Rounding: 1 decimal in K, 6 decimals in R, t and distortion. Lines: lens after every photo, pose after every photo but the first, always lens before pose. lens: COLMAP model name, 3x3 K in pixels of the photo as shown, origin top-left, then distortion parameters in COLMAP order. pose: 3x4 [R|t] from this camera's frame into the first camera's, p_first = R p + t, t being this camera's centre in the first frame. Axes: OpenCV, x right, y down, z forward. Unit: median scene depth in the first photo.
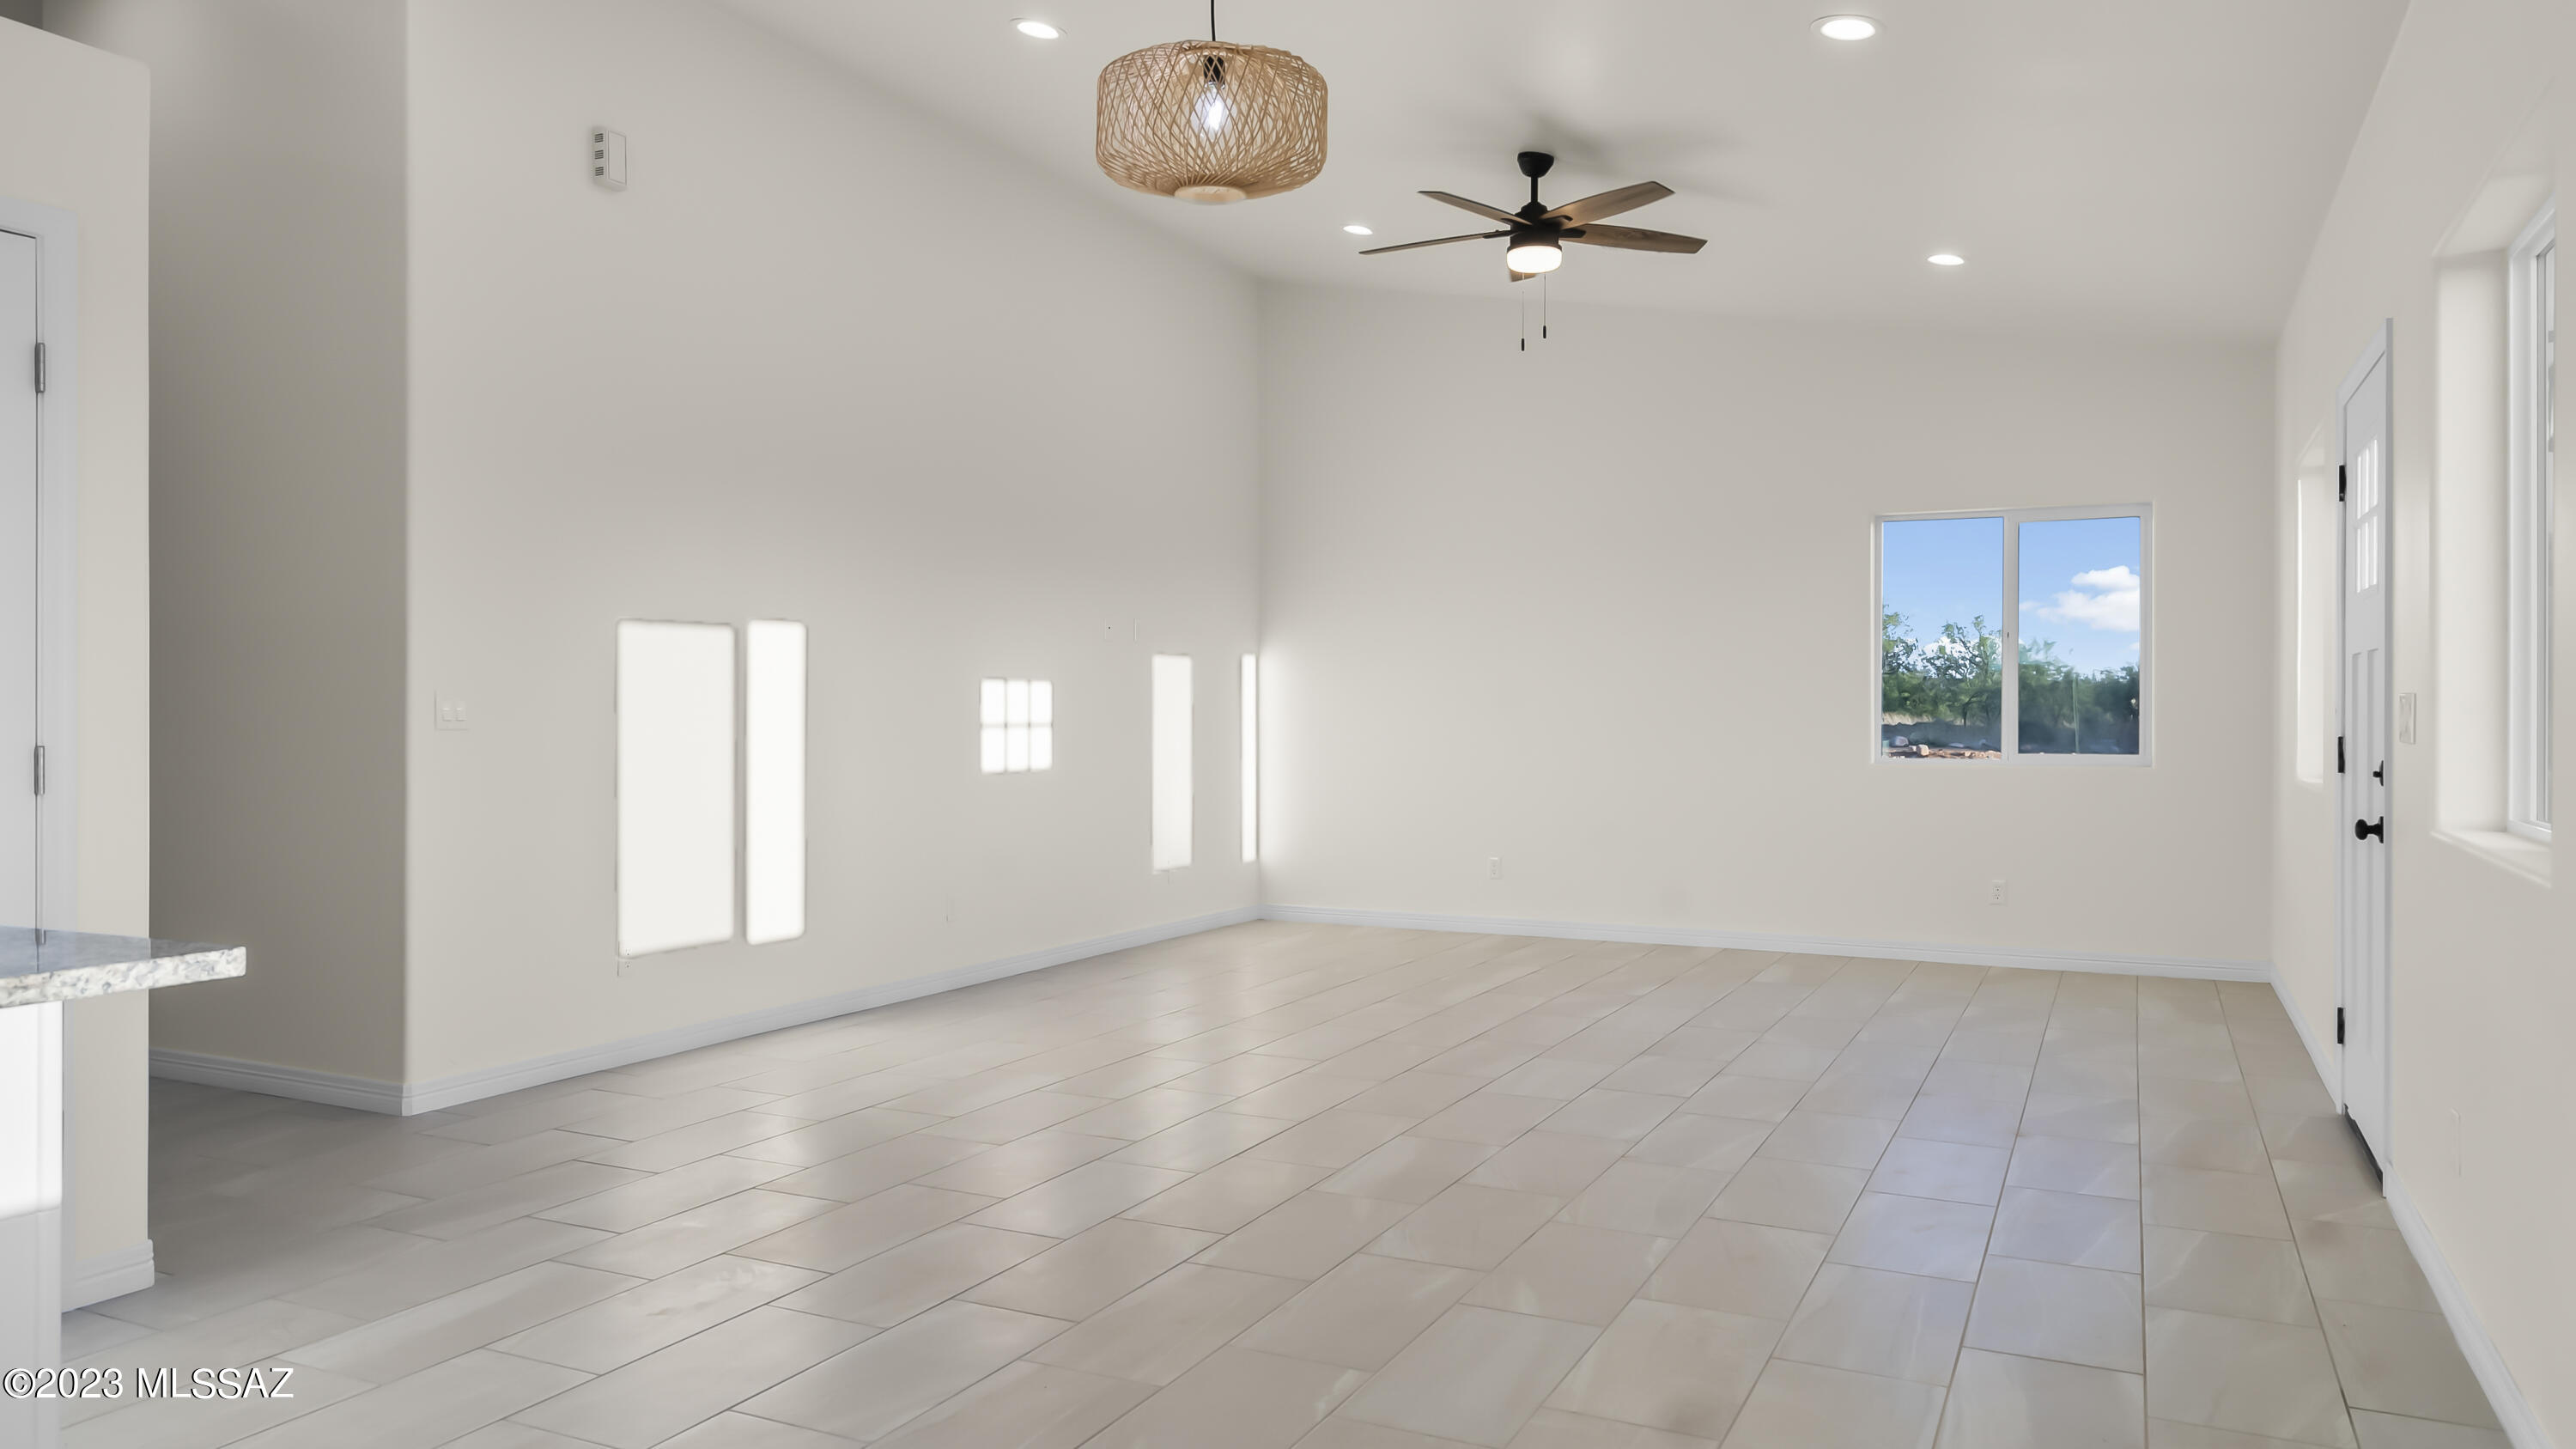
lens RADIAL K [[1769.7, 0, 1282.4], [0, 1769.7, 714.2], [0, 0, 1]] dist [0.005087, 0.002014]
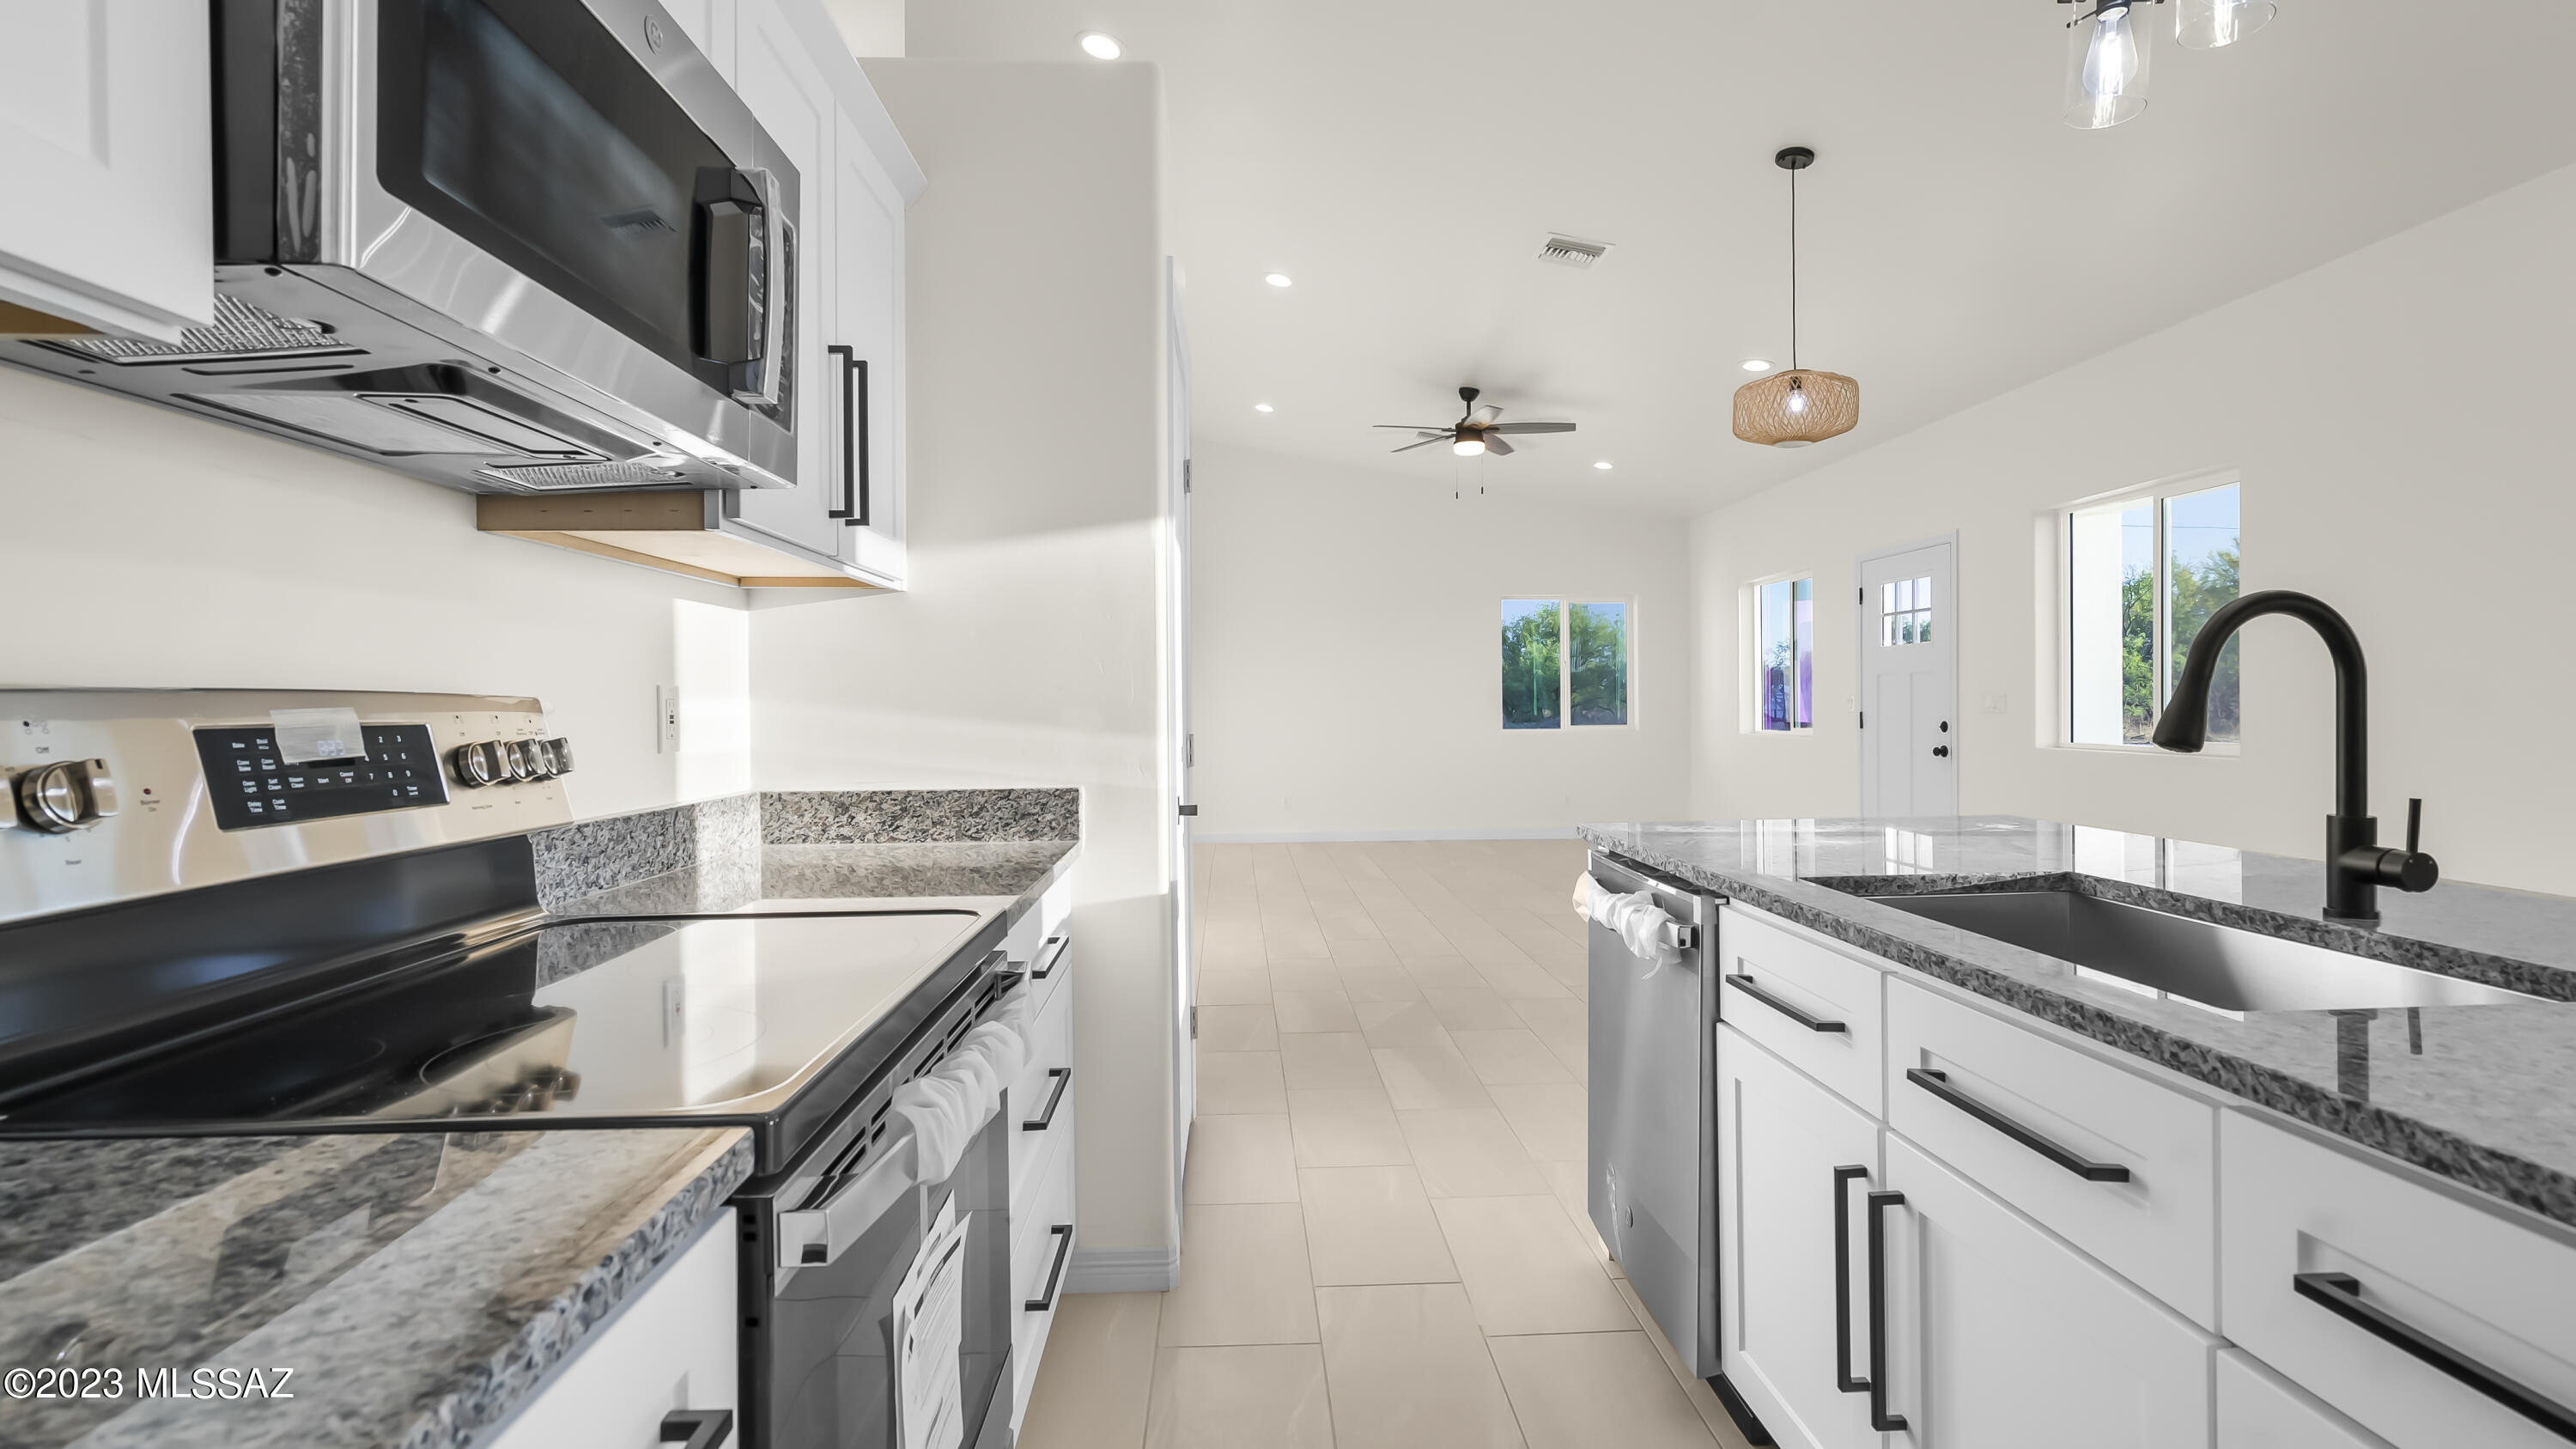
lens RADIAL K [[1190.5, 0, 1288.0], [0, 1190.5, 724.5], [0, 0, 1]] dist [0.002606, 0.000149]
pose [[0.873800, -0.021730, 0.485801, -0.497944], [0.016432, 0.999750, 0.015164, -0.003665], [-0.486009, -0.005267, 0.873938, 0.040599]]
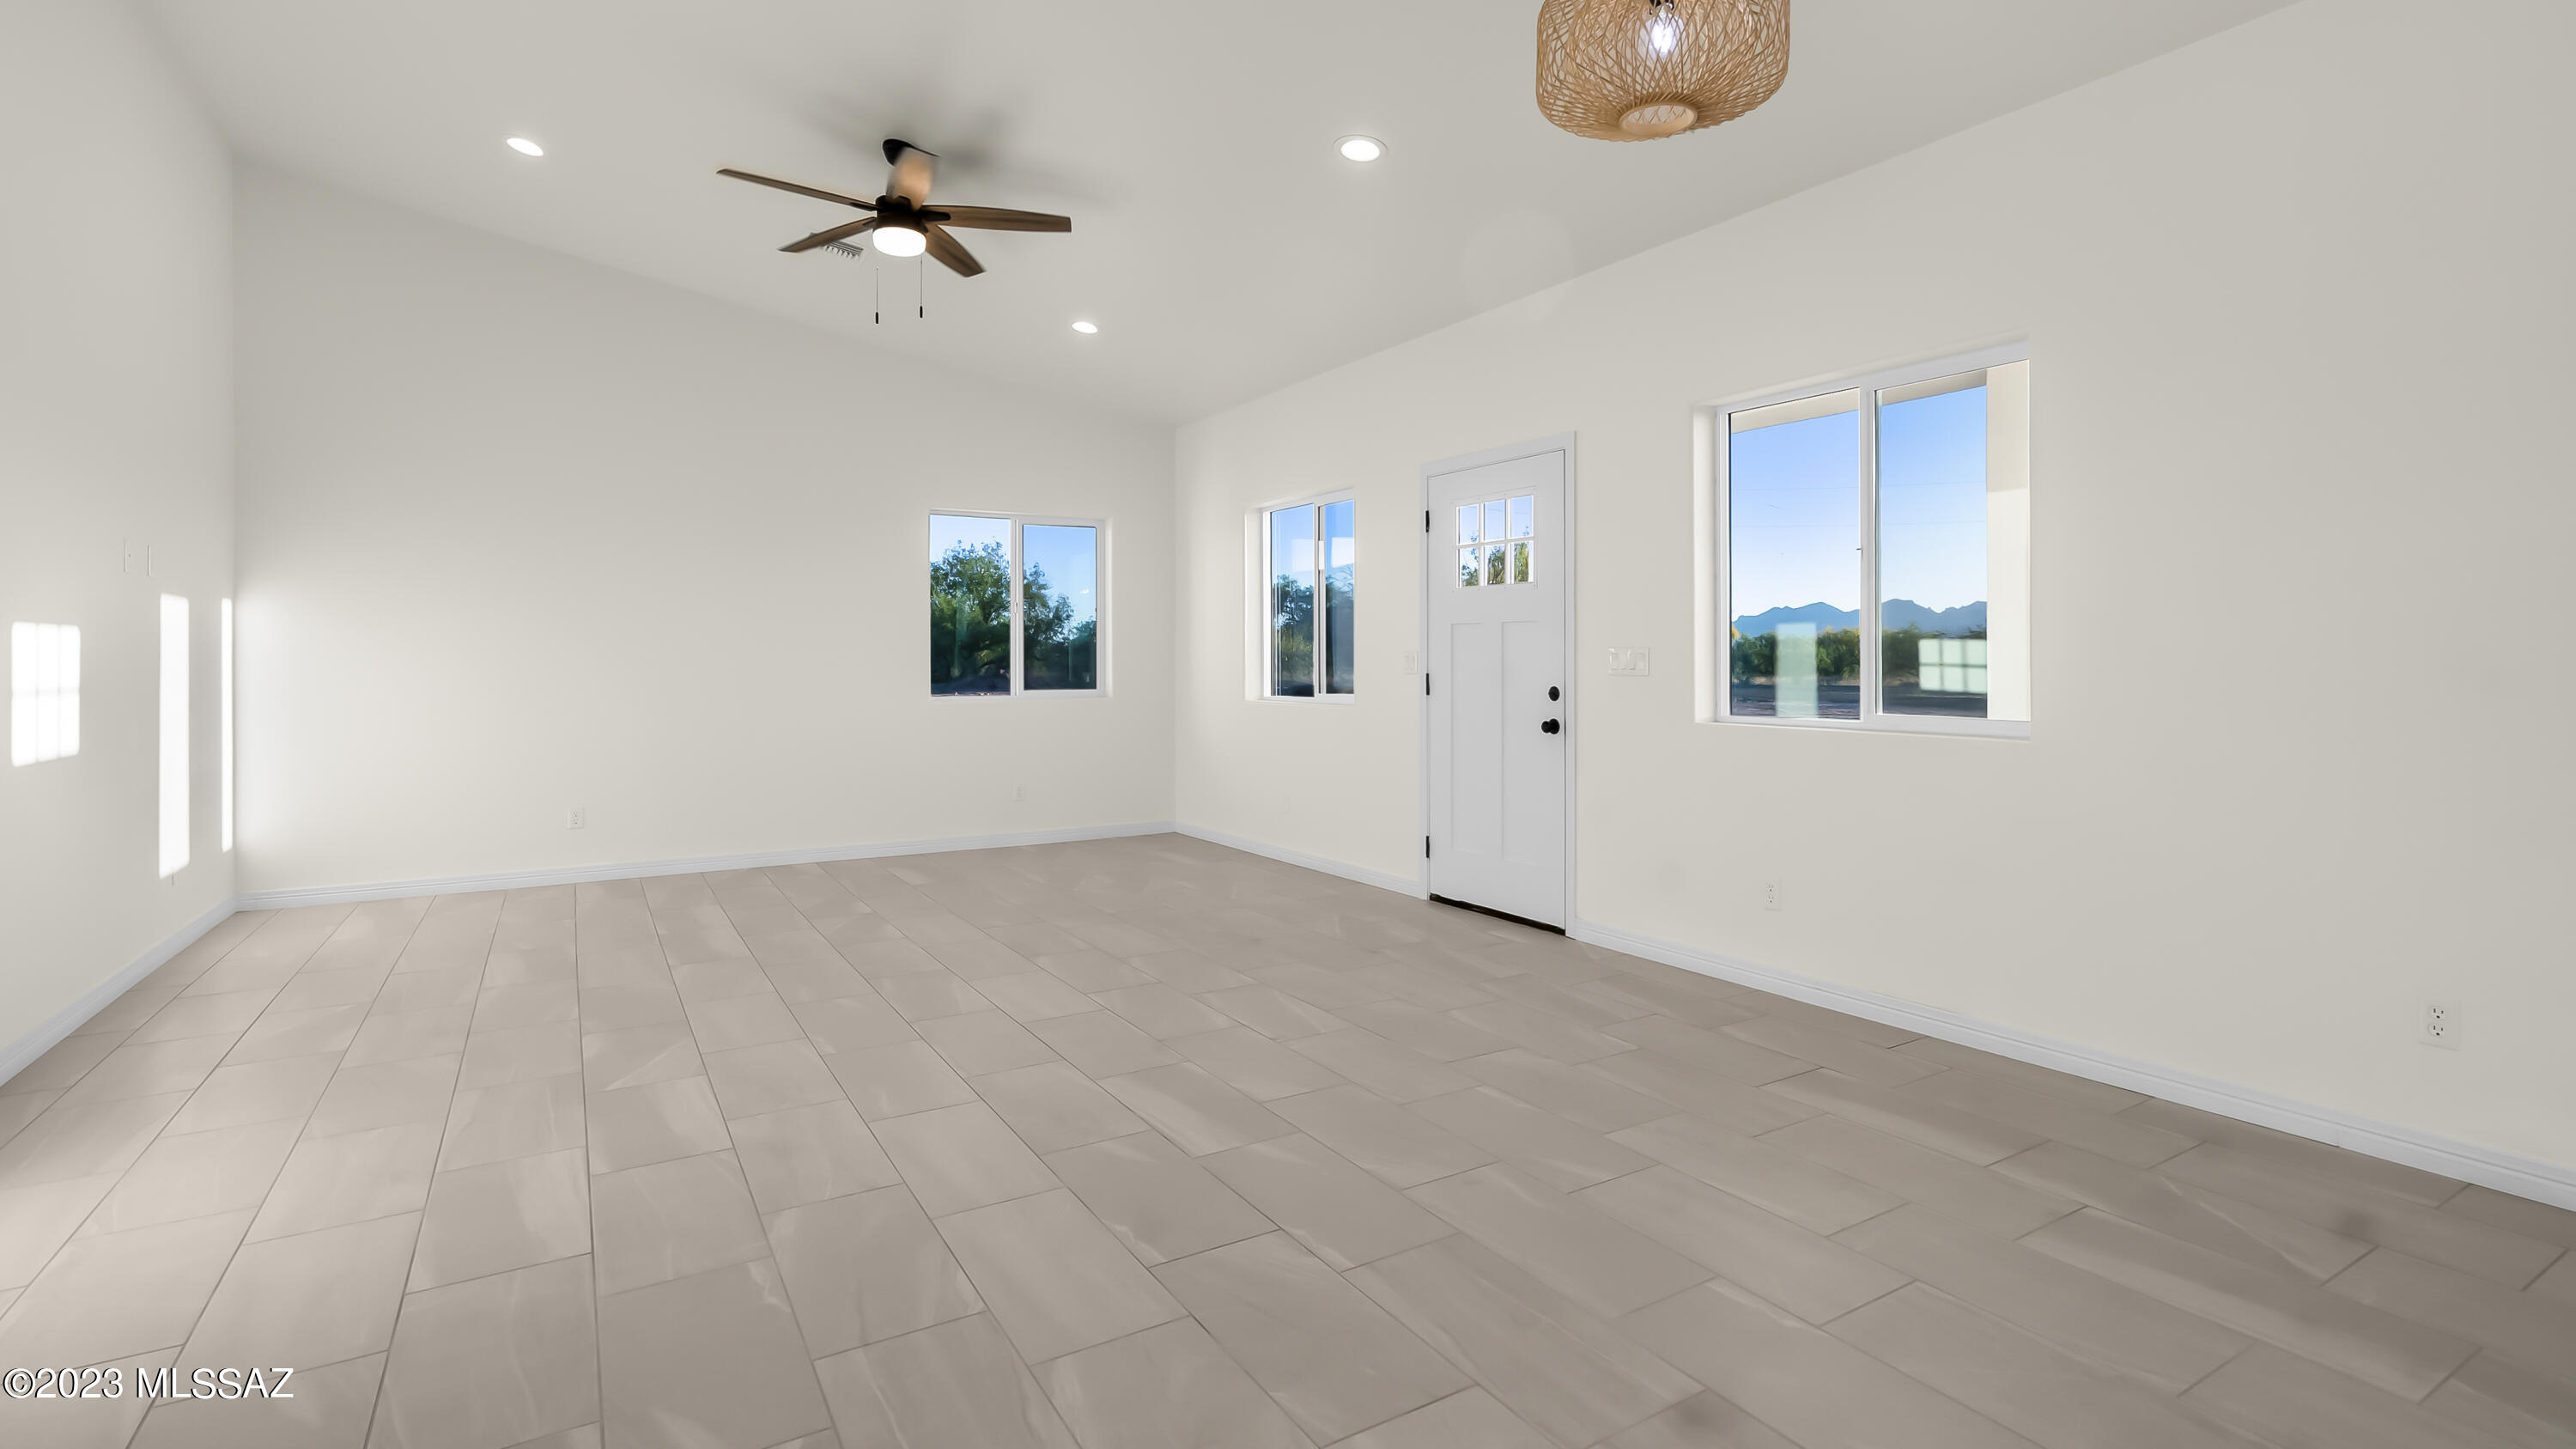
lens RADIAL K [[1203.5, 0, 1285.7], [0, 1203.5, 667.4], [0, 0, 1]] dist [-0.000671, 0.000065]
pose [[0.537567, -0.012243, 0.843132, -0.289841], [0.009881, 0.999917, 0.008220, -0.002329], [-0.843163, 0.003912, 0.537644, 0.342130]]
